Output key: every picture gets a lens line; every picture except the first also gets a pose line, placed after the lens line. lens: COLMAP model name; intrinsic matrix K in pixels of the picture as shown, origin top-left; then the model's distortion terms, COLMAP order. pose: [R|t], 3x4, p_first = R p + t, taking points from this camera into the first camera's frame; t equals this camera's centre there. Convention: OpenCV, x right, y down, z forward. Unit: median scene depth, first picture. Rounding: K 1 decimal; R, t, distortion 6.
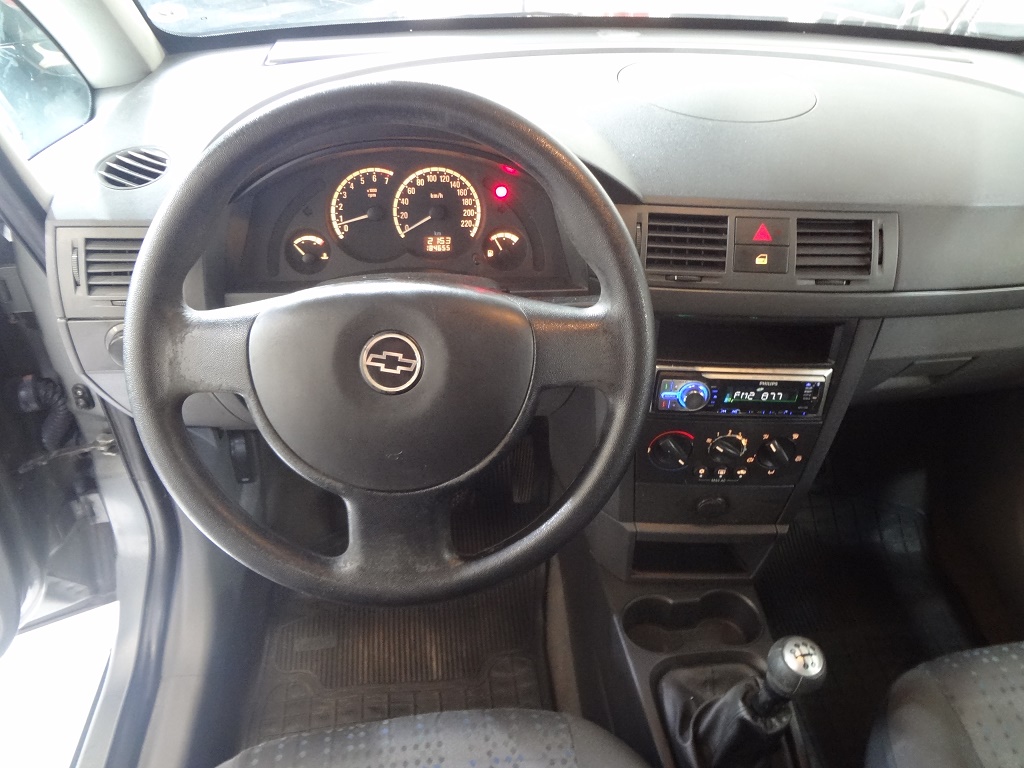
lens RADIAL K [[731.2, 0, 509.9], [0, 731.2, 385.8], [0, 0, 1]] dist [-0.045252, 0.007579]
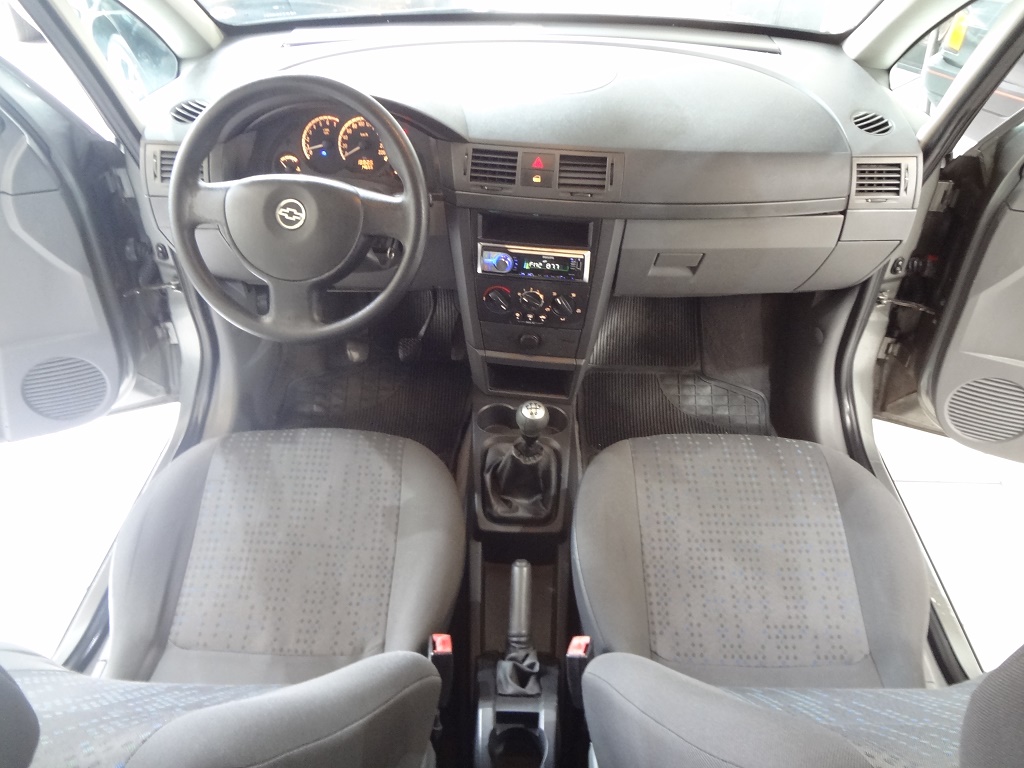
lens RADIAL K [[731.2, 0, 515.0], [0, 731.2, 385.7], [0, 0, 1]] dist [-0.045252, 0.007579]
pose [[0.990015, 0.078782, -0.116892, 0.479436], [-0.071352, 0.995236, 0.066445, 0.174006], [0.121570, -0.057441, 0.990919, -0.628799]]
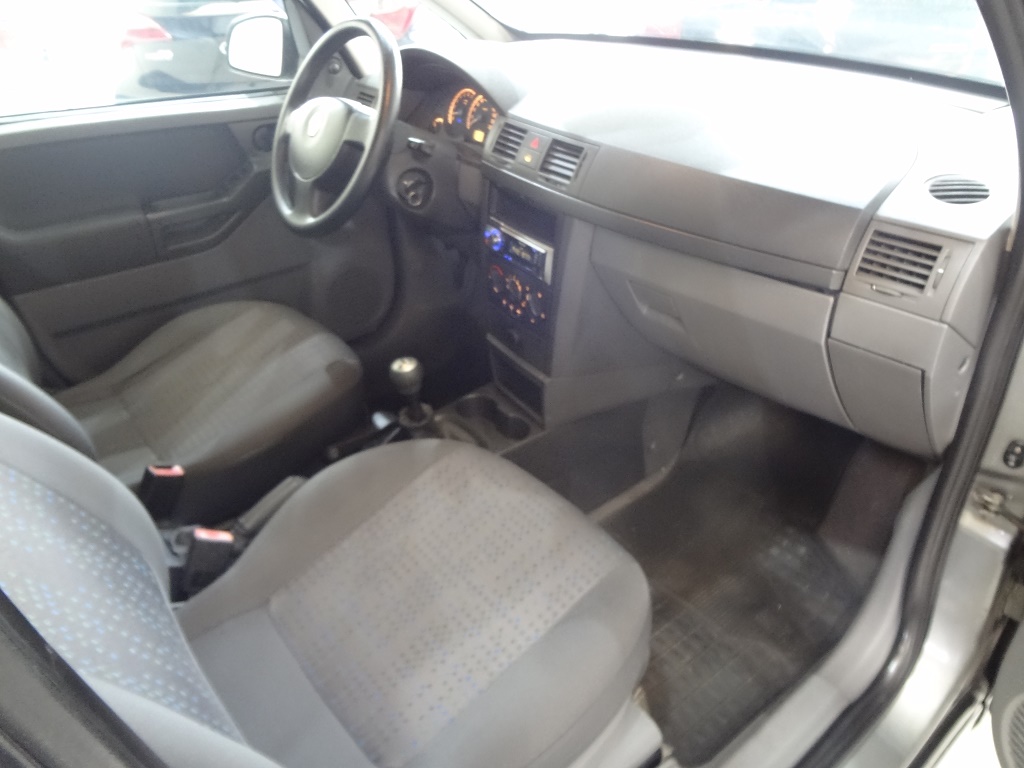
lens RADIAL K [[731.2, 0, 511.7], [0, 731.2, 386.1], [0, 0, 1]] dist [-0.045252, 0.007579]
pose [[0.546282, 0.418796, -0.725387, 1.539488], [-0.480614, 0.866001, 0.138032, 0.053291], [0.685993, 0.273227, 0.674360, 0.019357]]
